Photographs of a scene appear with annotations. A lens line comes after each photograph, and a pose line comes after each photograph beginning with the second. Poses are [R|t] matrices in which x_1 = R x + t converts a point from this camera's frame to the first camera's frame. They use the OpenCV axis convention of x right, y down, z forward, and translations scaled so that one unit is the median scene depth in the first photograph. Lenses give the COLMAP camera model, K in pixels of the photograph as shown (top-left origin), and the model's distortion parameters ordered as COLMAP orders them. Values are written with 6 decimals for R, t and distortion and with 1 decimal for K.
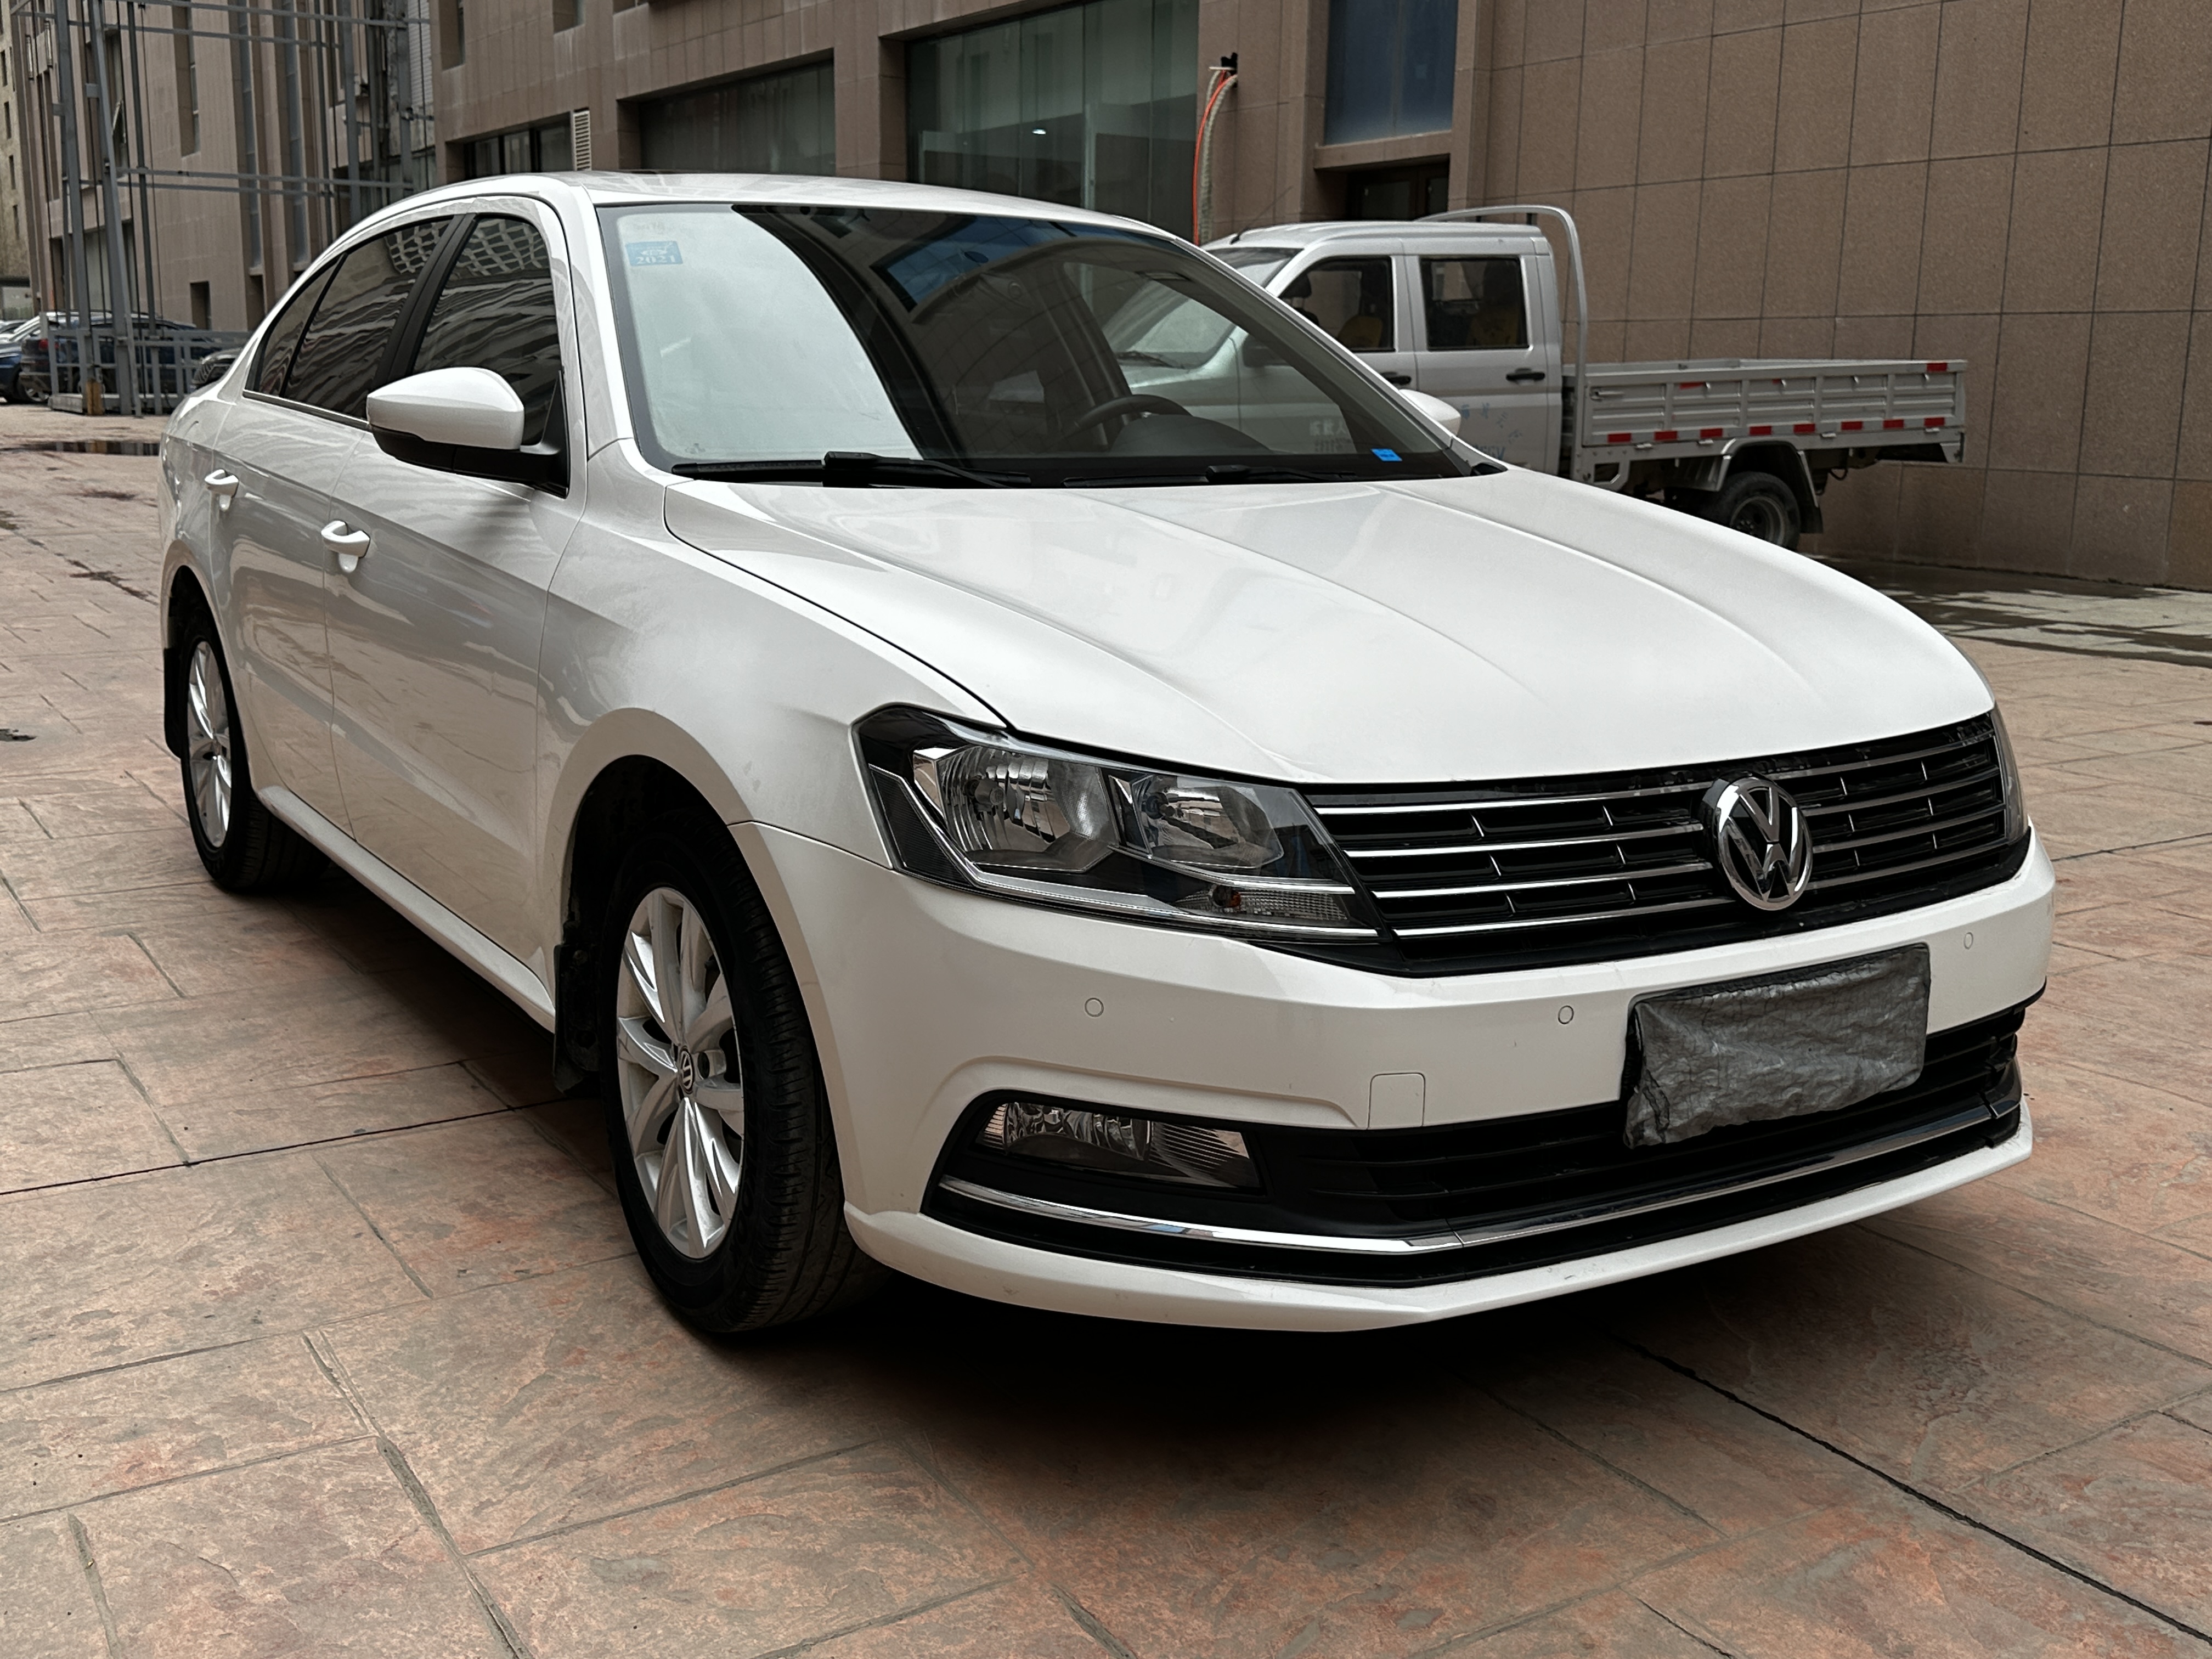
lens RADIAL K [[2212.1, 0, 1096.8], [0, 2212.1, 819.0], [0, 0, 1]] dist [0.171730, -0.358763]
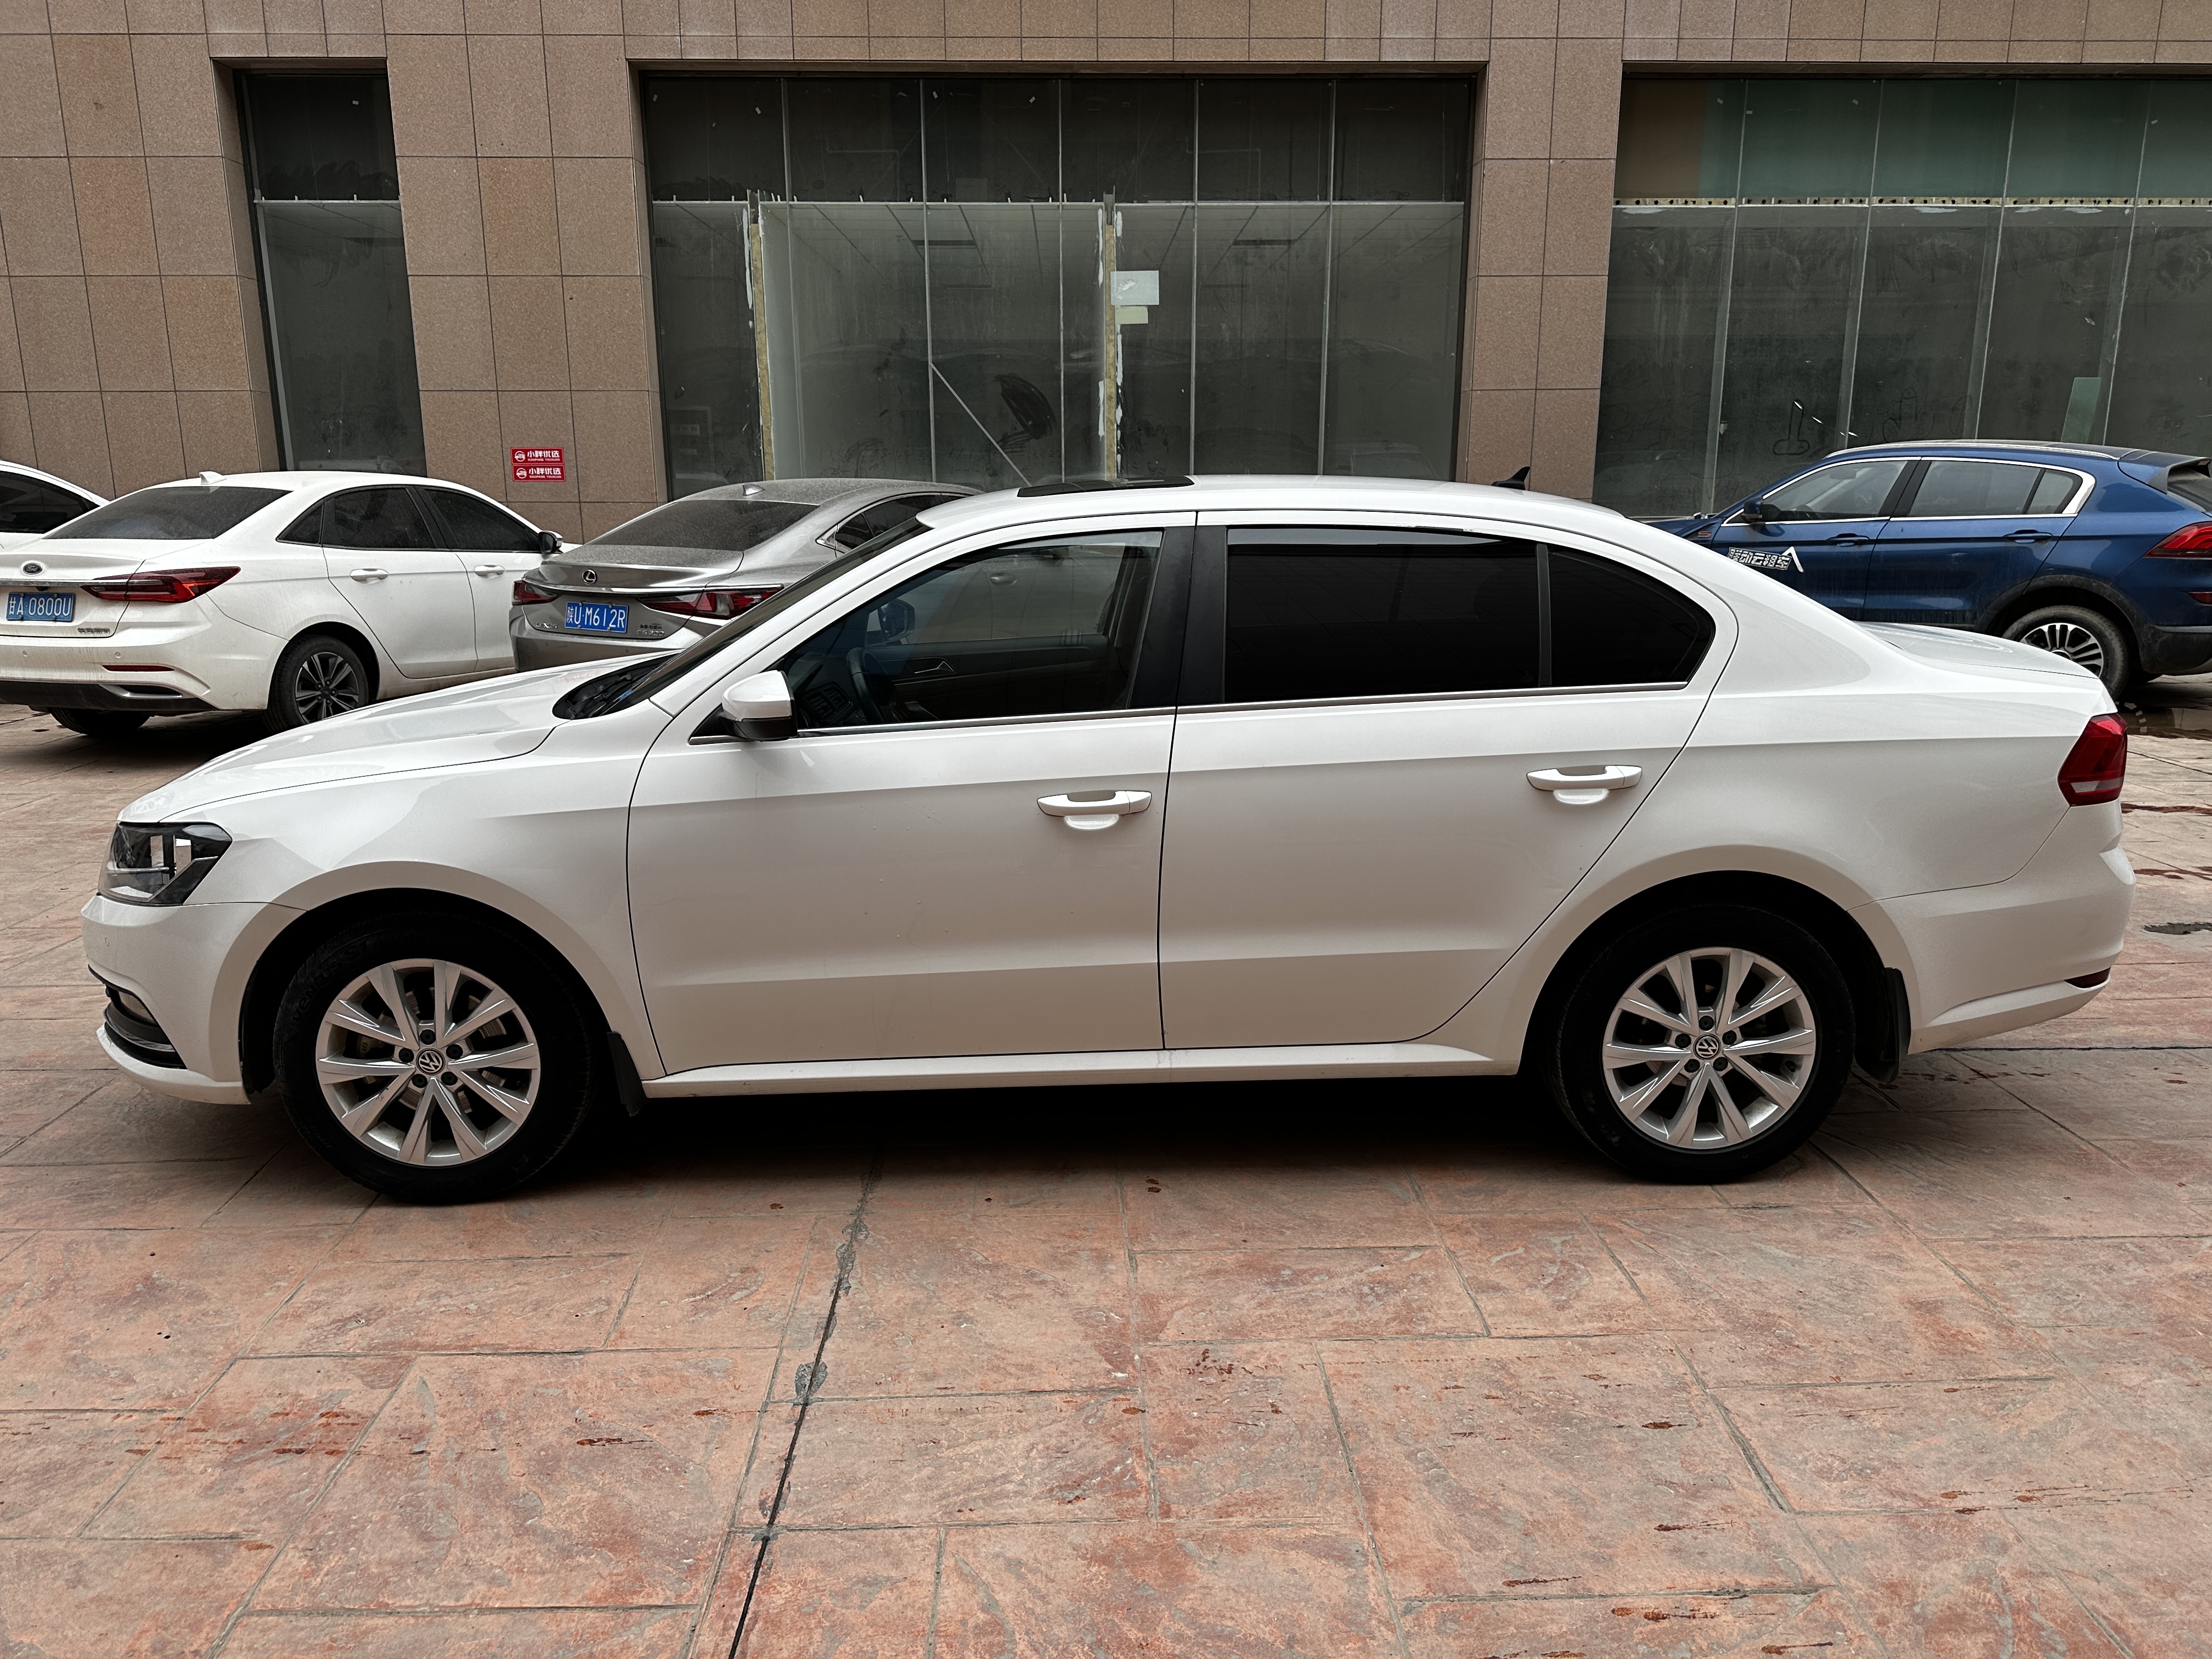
lens RADIAL K [[1547.6, 0, 1105.3], [0, 1547.6, 817.3], [0, 0, 1]] dist [0.047401, -0.058916]
pose [[-0.515663, 0.175144, -0.838699, 1.025864], [-0.173868, 0.937125, 0.302599, -0.559781], [0.838965, 0.301862, -0.452789, 2.204163]]
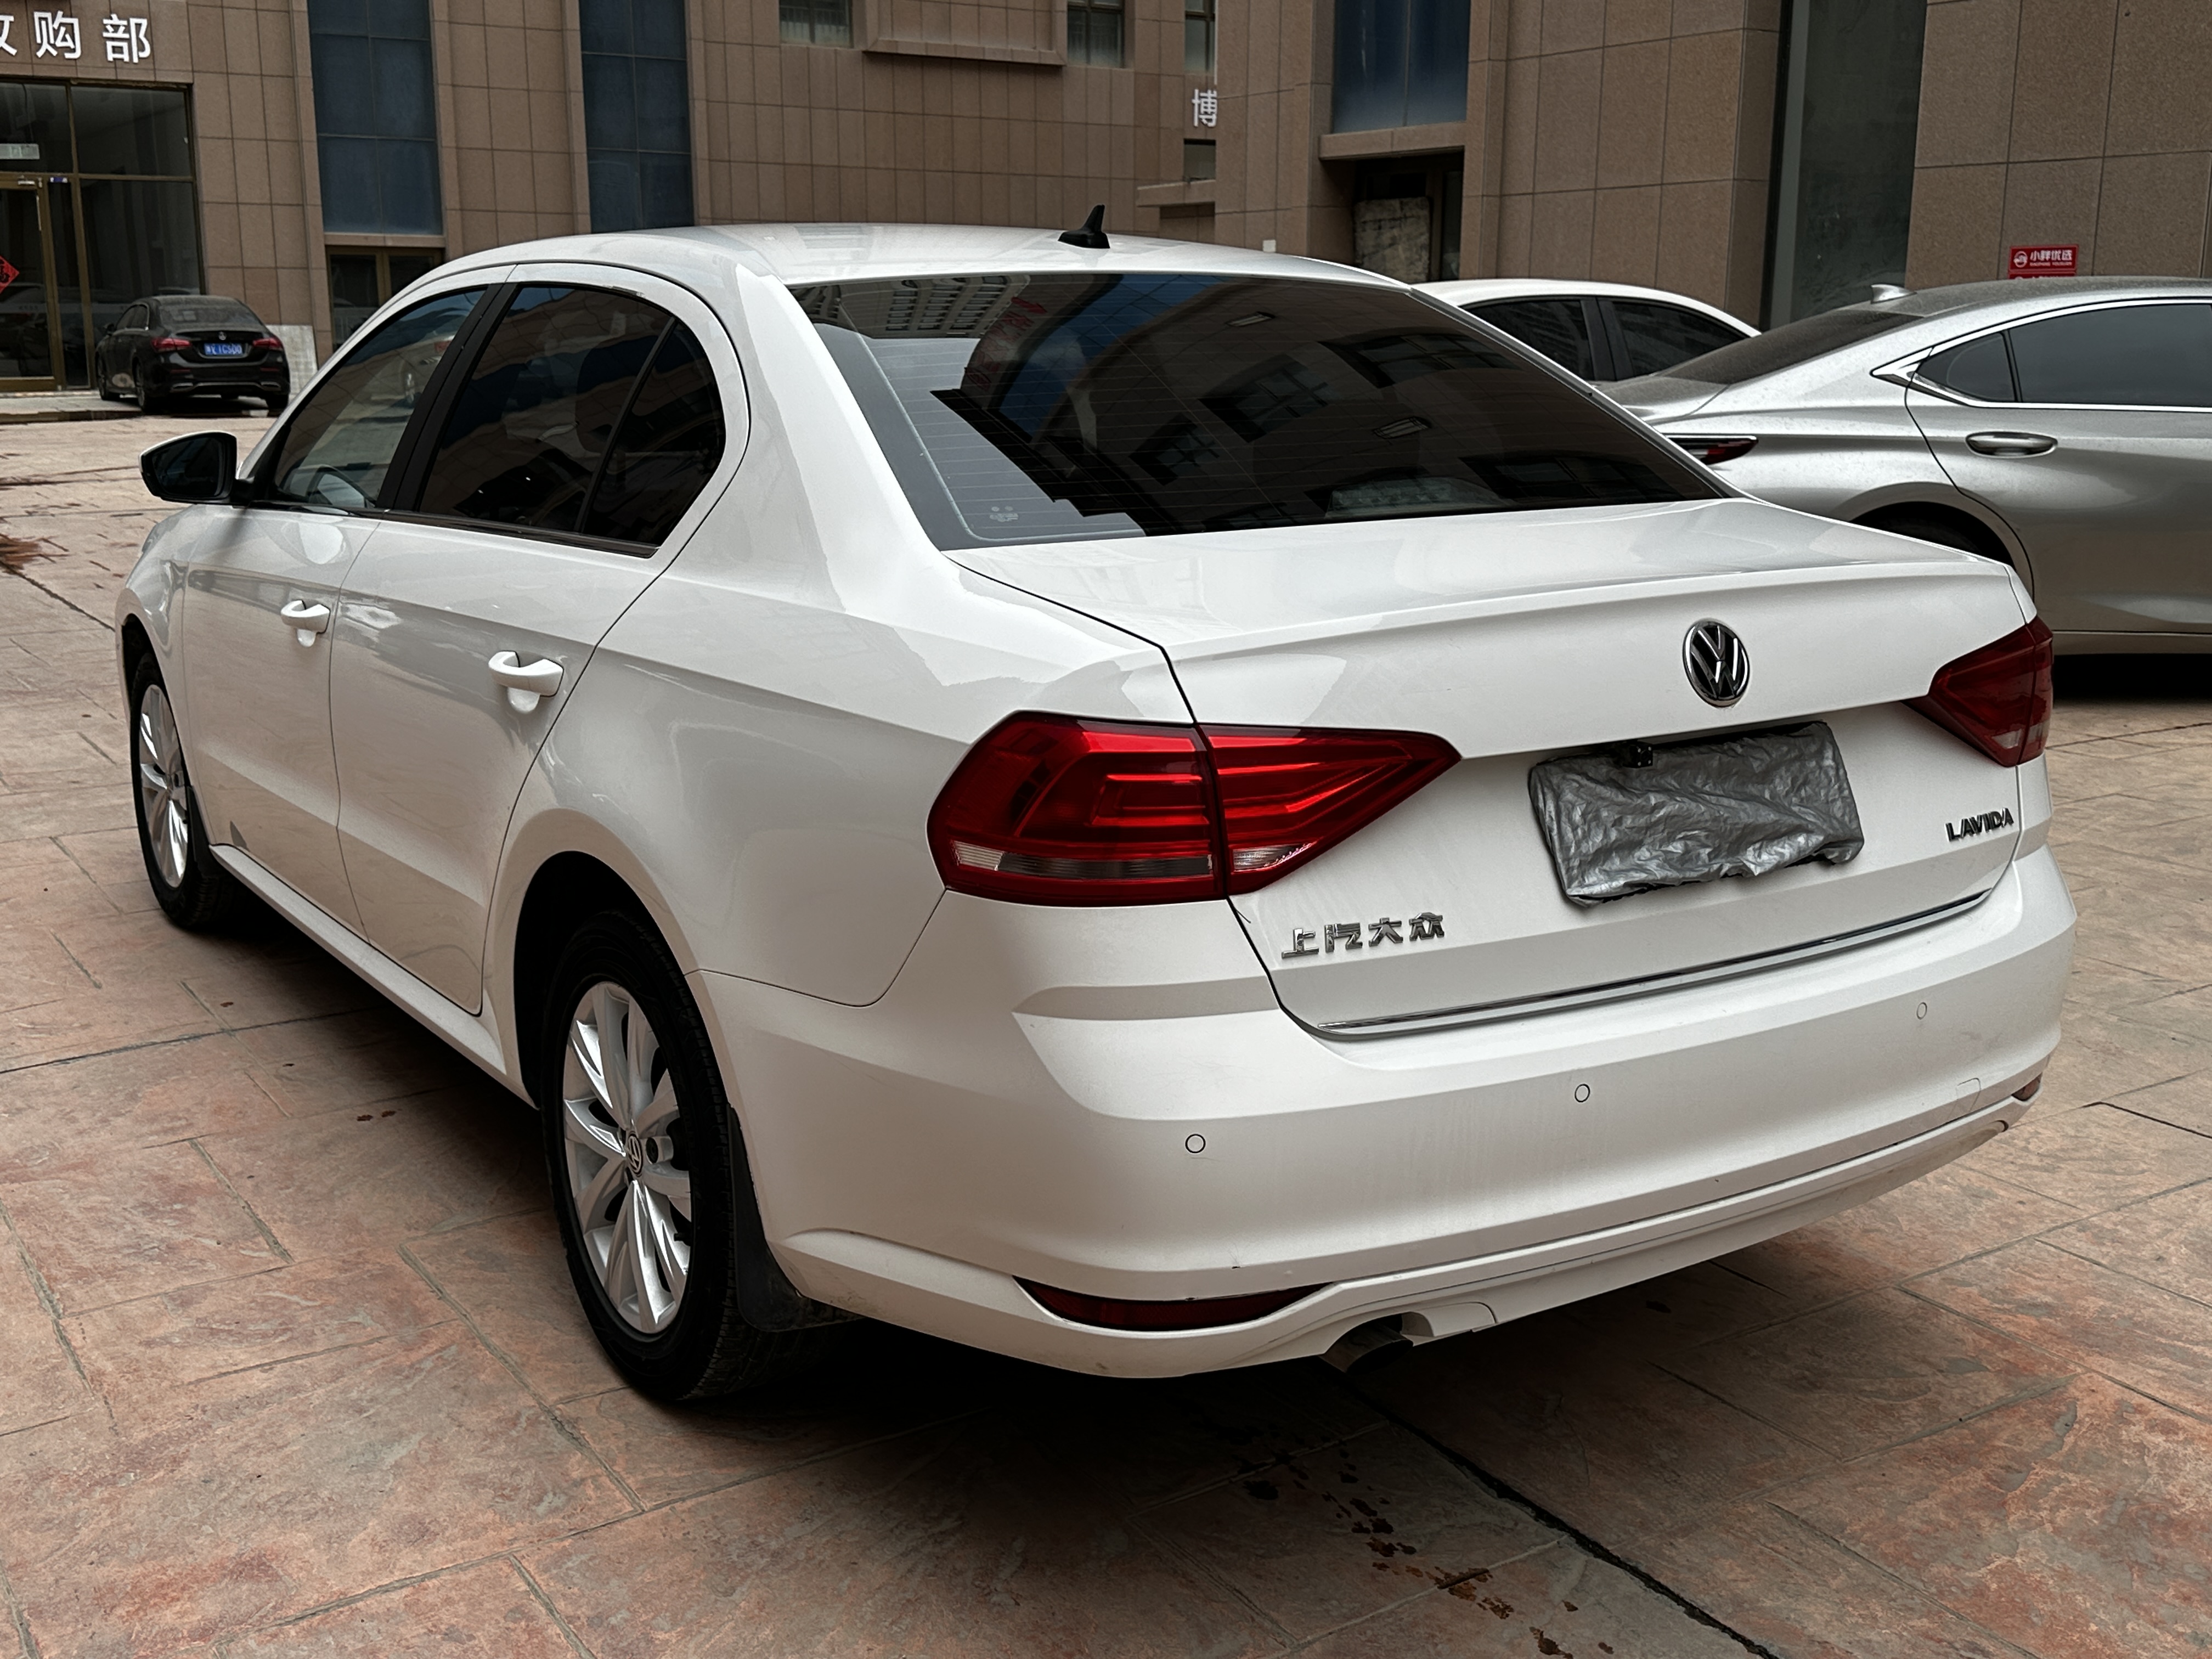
lens RADIAL K [[2260.5, 0, 1116.4], [0, 2260.5, 817.9], [0, 0, 1]] dist [0.174722, -0.379336]
pose [[-0.999828, -0.013842, -0.012320, -0.392186], [-0.017659, 0.913216, 0.407093, -0.690253], [0.005616, 0.407241, -0.913304, 3.007130]]
